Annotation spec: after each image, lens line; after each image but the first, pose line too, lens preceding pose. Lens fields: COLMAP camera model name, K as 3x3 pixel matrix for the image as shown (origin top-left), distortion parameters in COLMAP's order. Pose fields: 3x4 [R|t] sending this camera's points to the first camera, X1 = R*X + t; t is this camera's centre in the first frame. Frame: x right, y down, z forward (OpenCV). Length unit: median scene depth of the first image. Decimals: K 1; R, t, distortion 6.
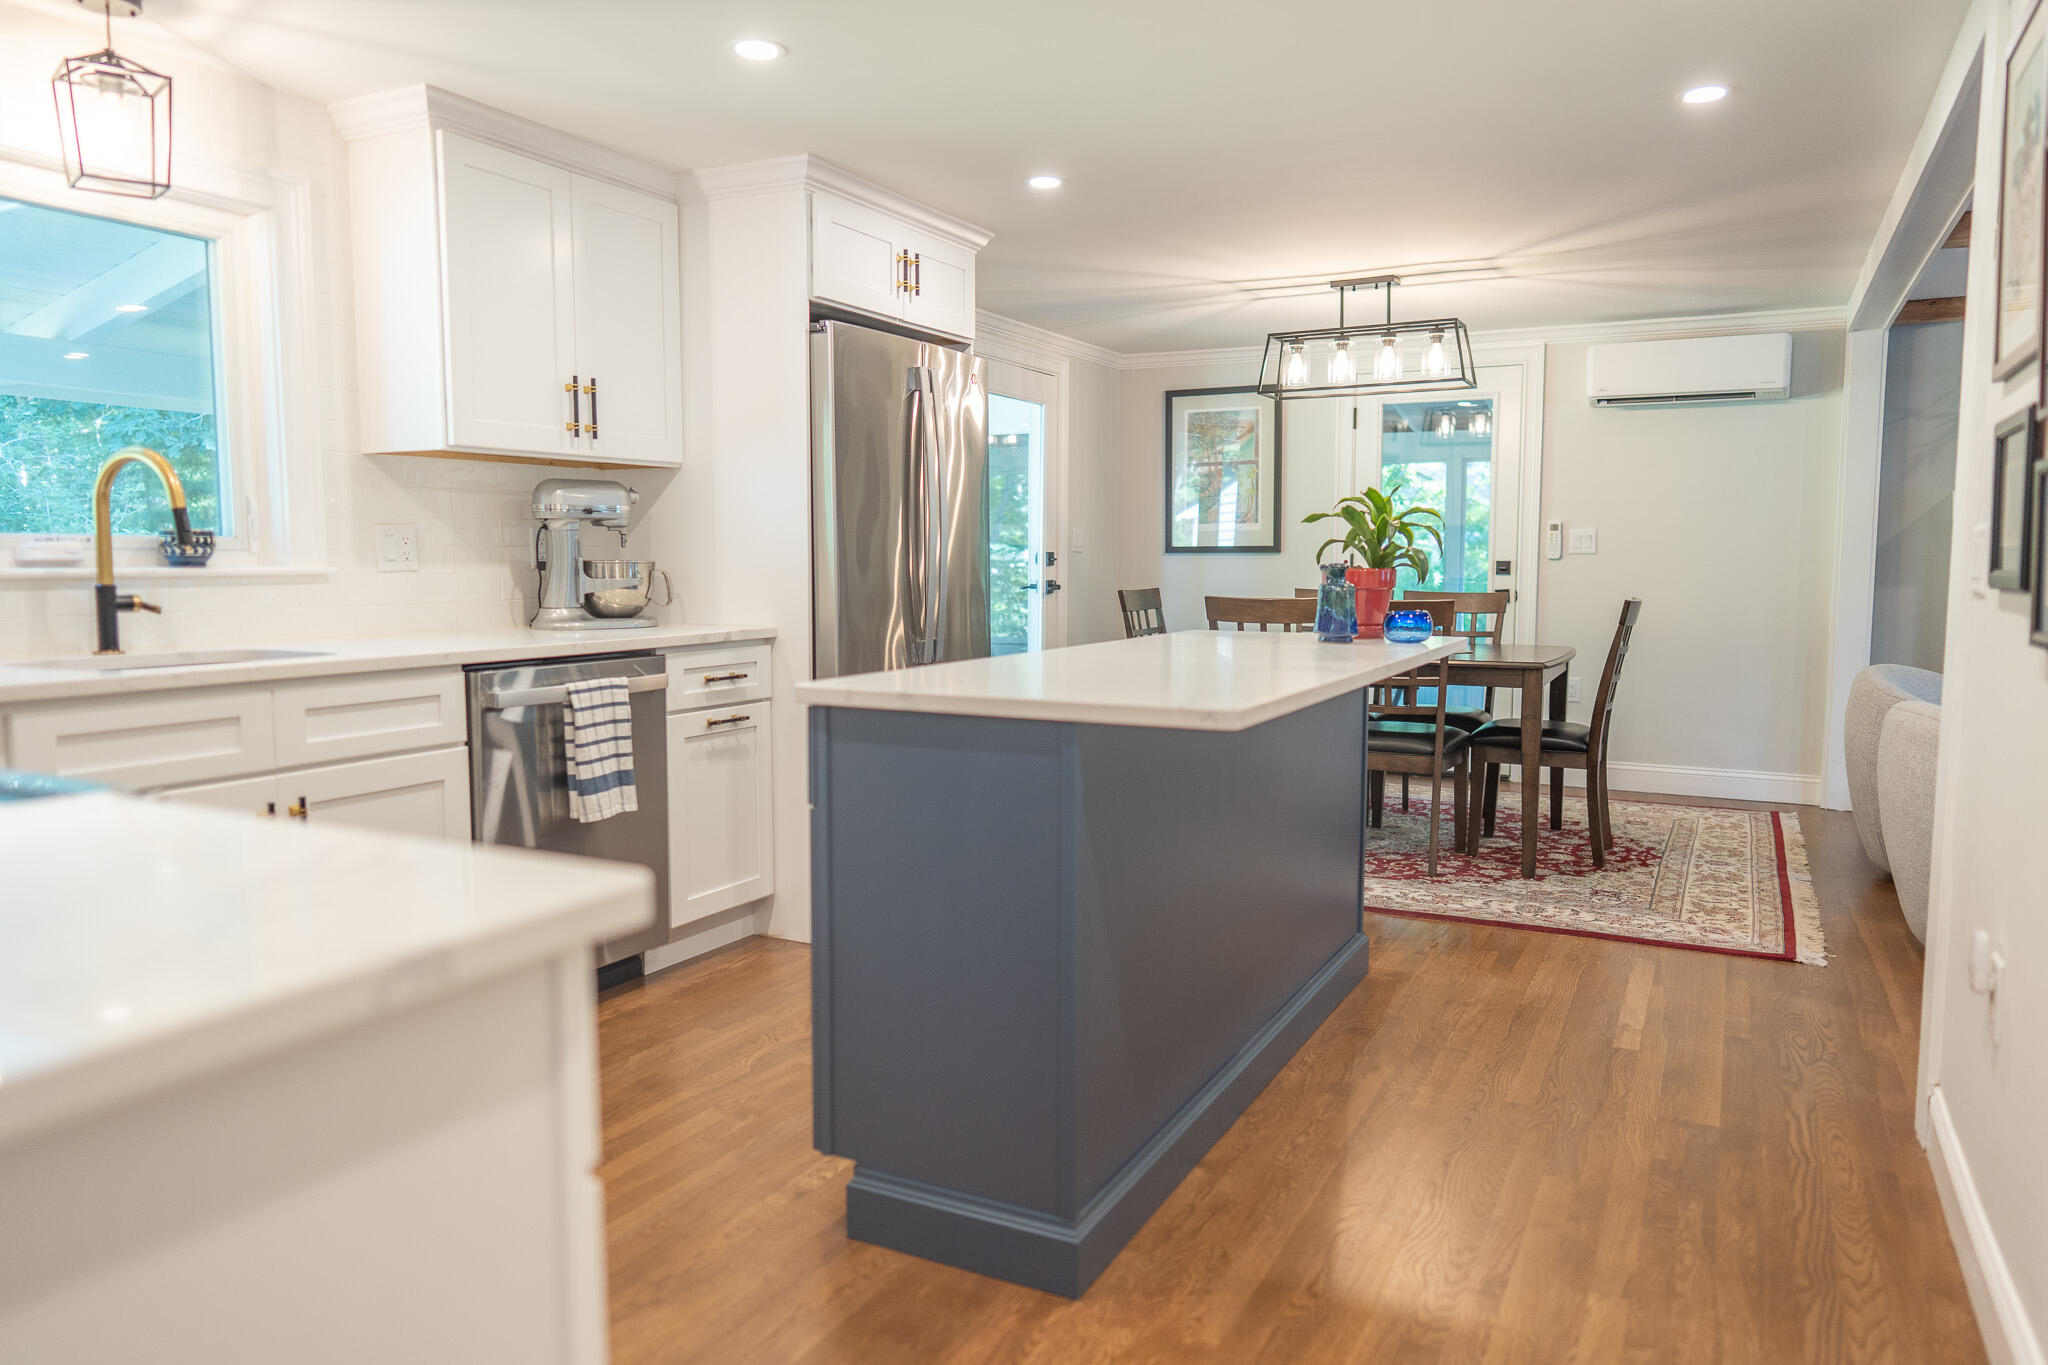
lens RADIAL K [[1357.0, 0, 1028.2], [0, 1357.0, 682.6], [0, 0, 1]] dist [-0.001628, 0.003190]
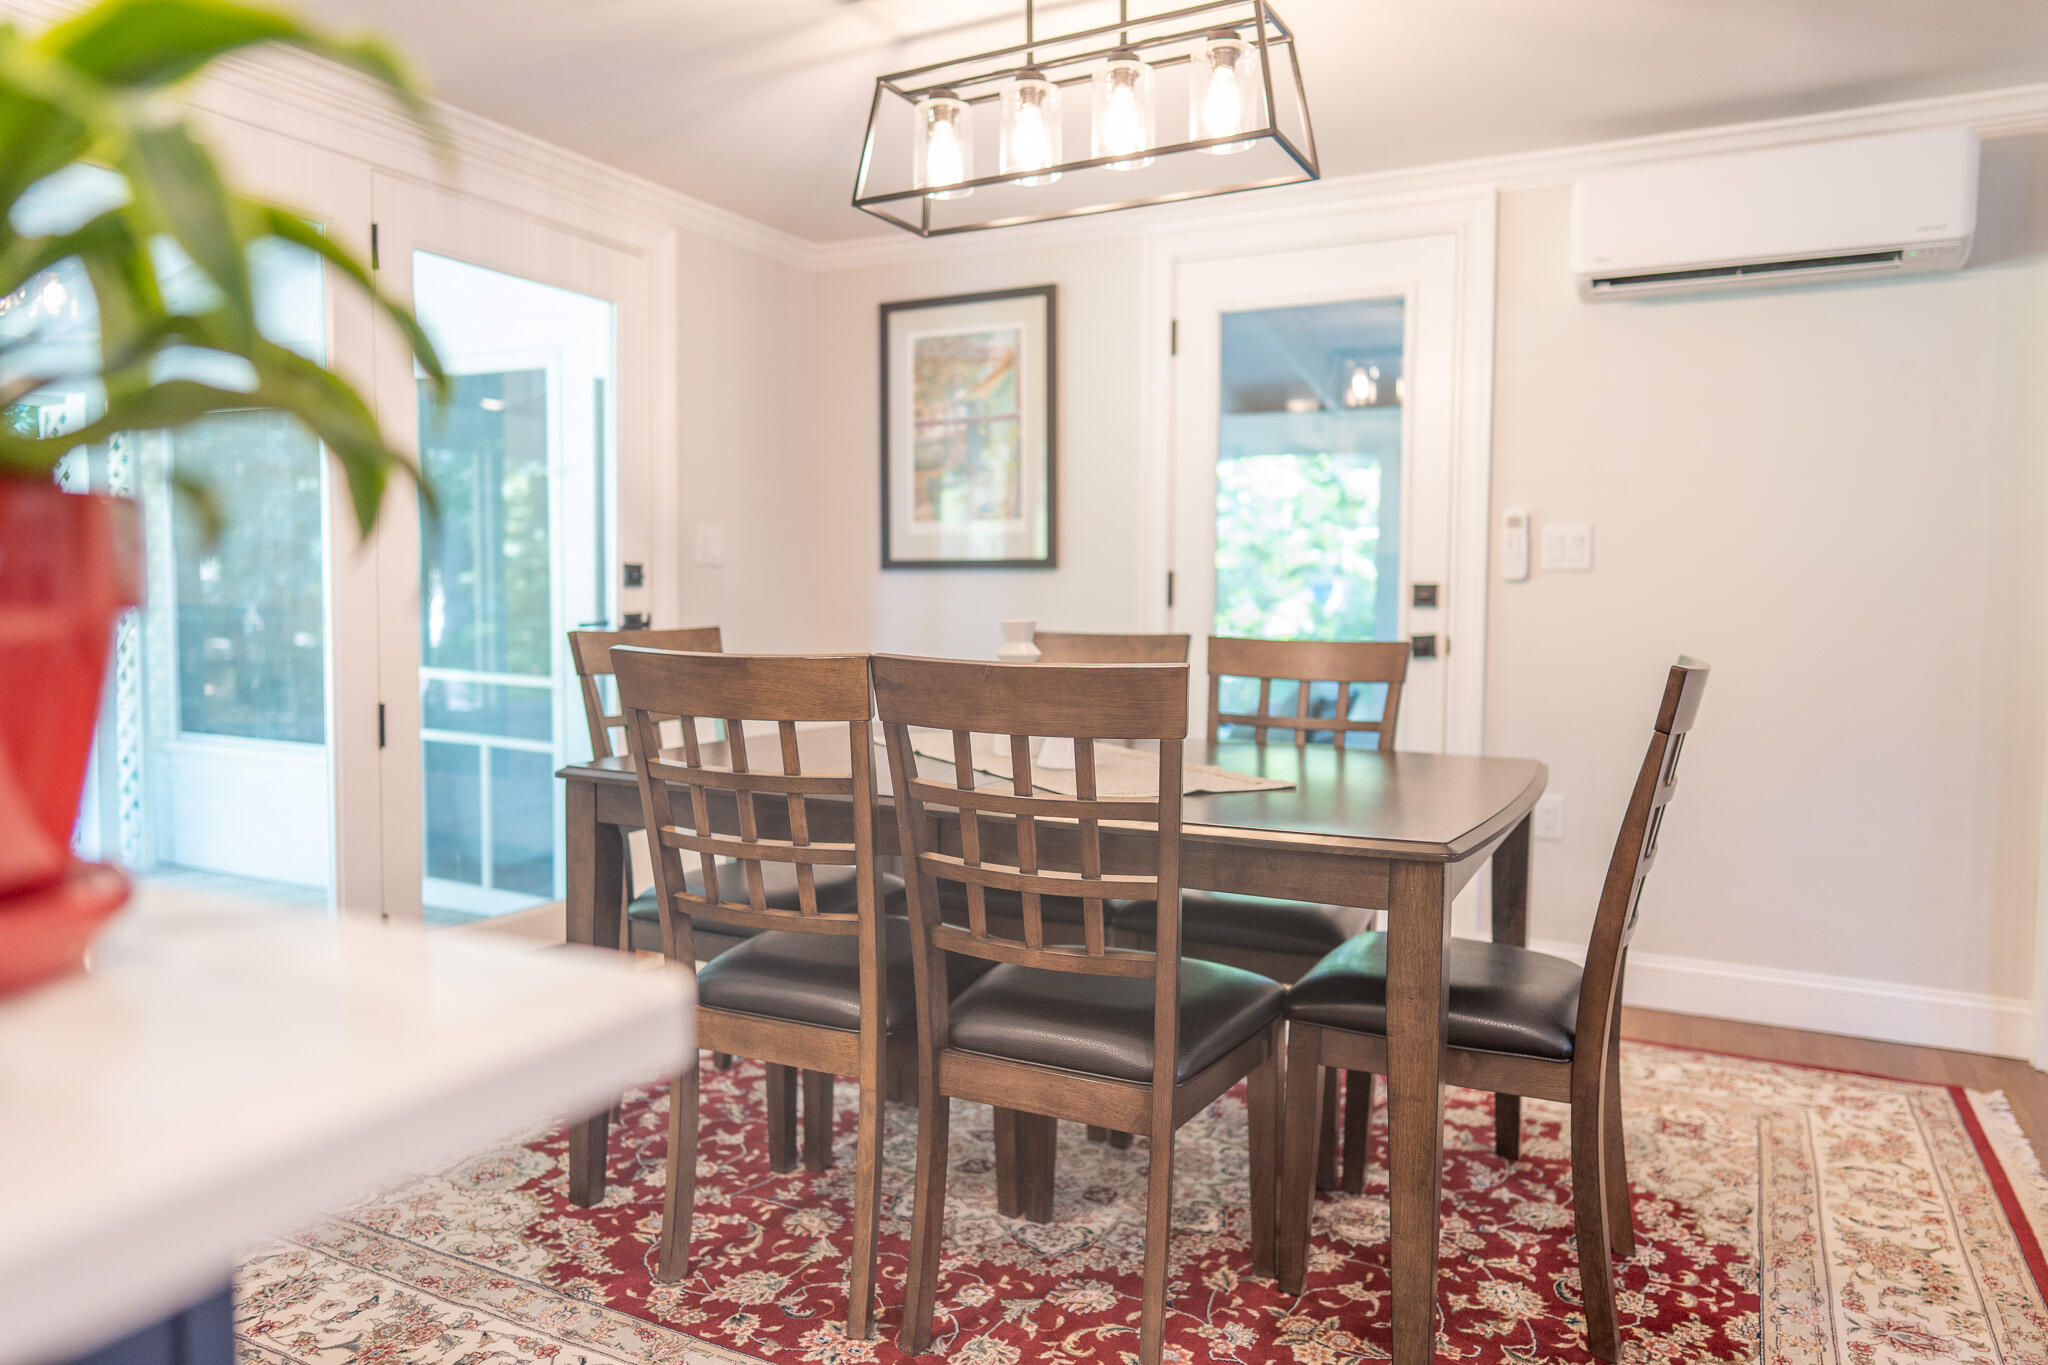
lens RADIAL K [[1357.0, 0, 1026.3], [0, 1357.0, 678.2], [0, 0, 1]] dist [-0.001628, 0.003190]
pose [[0.999970, 0.007686, 0.001063, 0.232386], [-0.007647, 0.999432, -0.032831, -0.039246], [-0.001315, 0.032822, 0.999460, 0.555396]]
